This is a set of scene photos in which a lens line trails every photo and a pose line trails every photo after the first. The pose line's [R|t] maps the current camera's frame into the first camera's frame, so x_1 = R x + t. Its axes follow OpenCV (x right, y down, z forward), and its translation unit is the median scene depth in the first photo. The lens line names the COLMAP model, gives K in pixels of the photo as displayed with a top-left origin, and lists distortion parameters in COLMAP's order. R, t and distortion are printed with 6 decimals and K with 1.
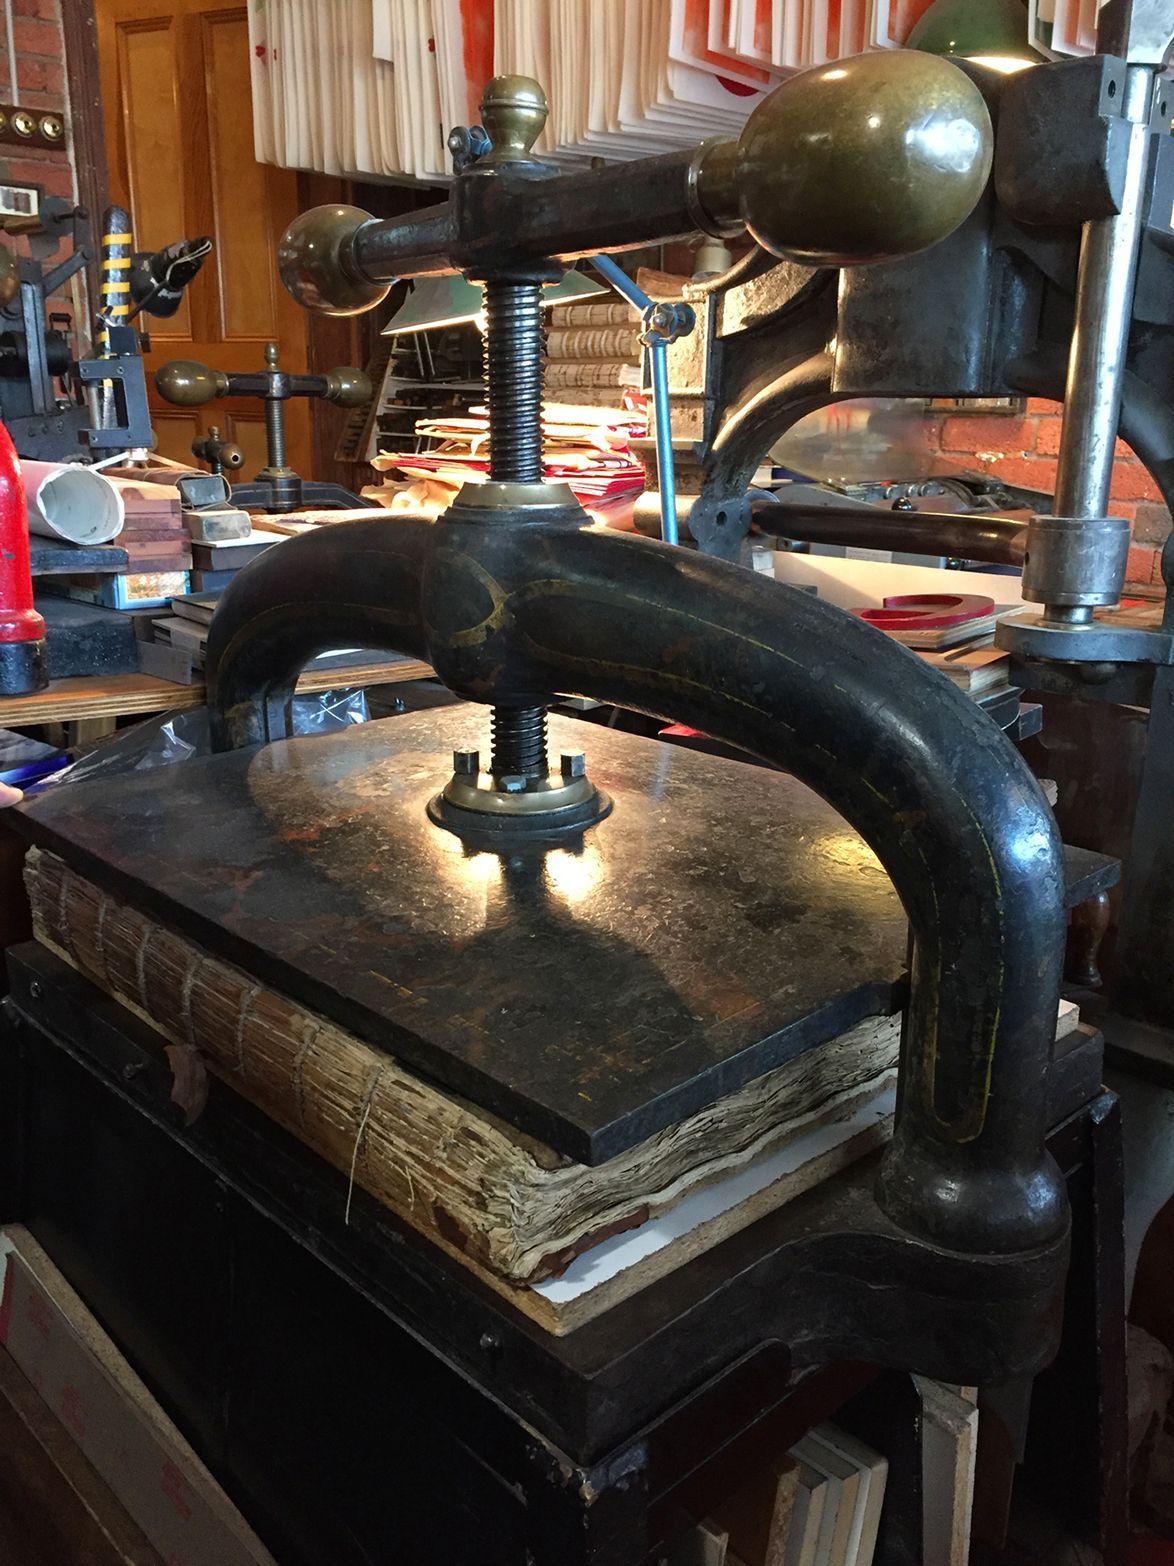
lens RADIAL K [[1341.5, 0, 591.1], [0, 1341.5, 784.7], [0, 0, 1]] dist [0.092334, -0.122790]
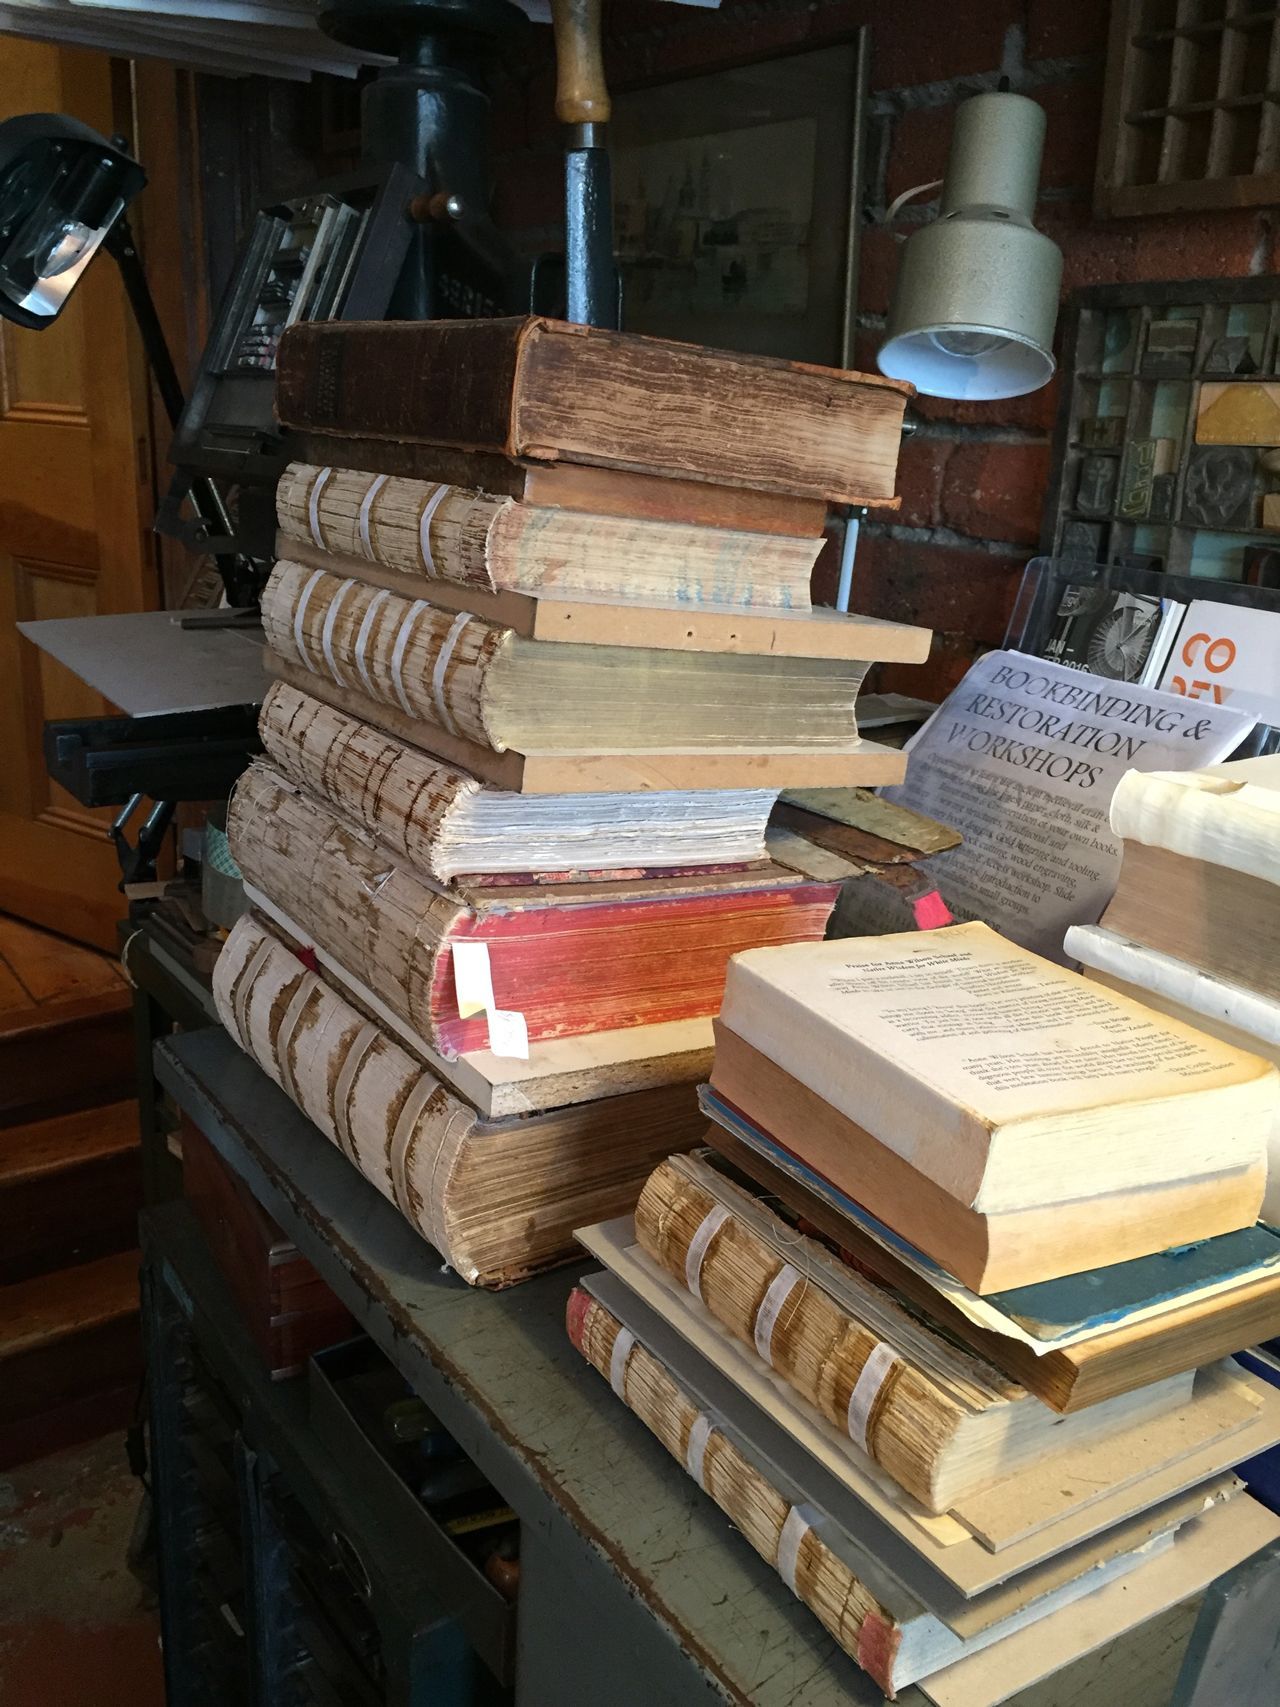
lens RADIAL K [[1462.3, 0, 644.5], [0, 1462.3, 855.3], [0, 0, 1]] dist [0.092334, -0.122790]
pose [[0.982627, 0.084012, -0.165487, 0.084350], [-0.081590, 0.996436, 0.021393, -0.291218], [0.166694, -0.007519, 0.985980, 0.745210]]
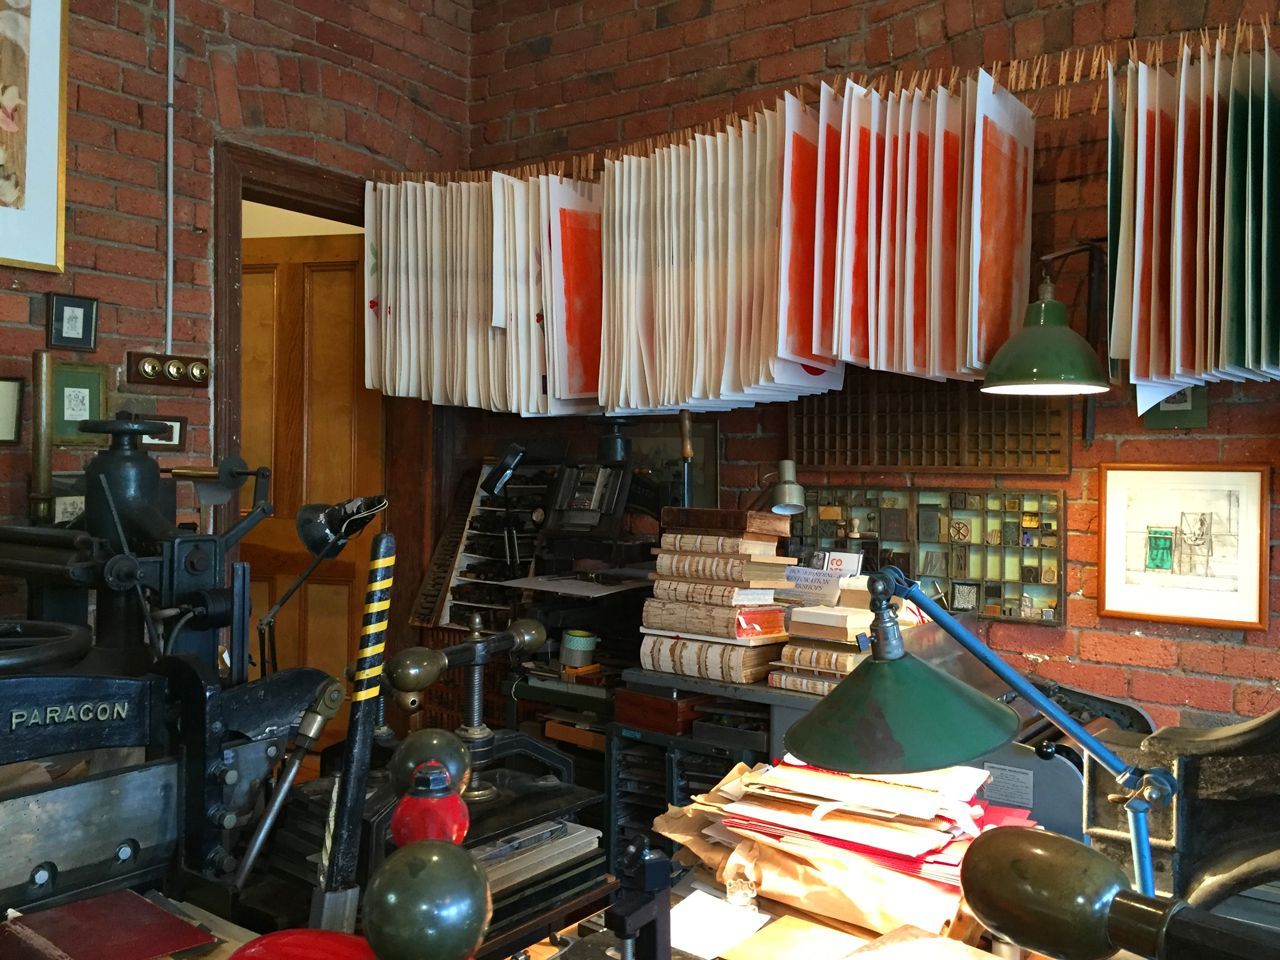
lens RADIAL K [[1093.8, 0, 649.7], [0, 1093.8, 474.4], [0, 0, 1]] dist [0.045028, -0.006780]
pose [[0.988087, -0.000699, 0.153896, -0.181870], [0.041563, 0.964043, -0.262475, -0.154164], [-0.148178, 0.265744, 0.952588, 0.091388]]
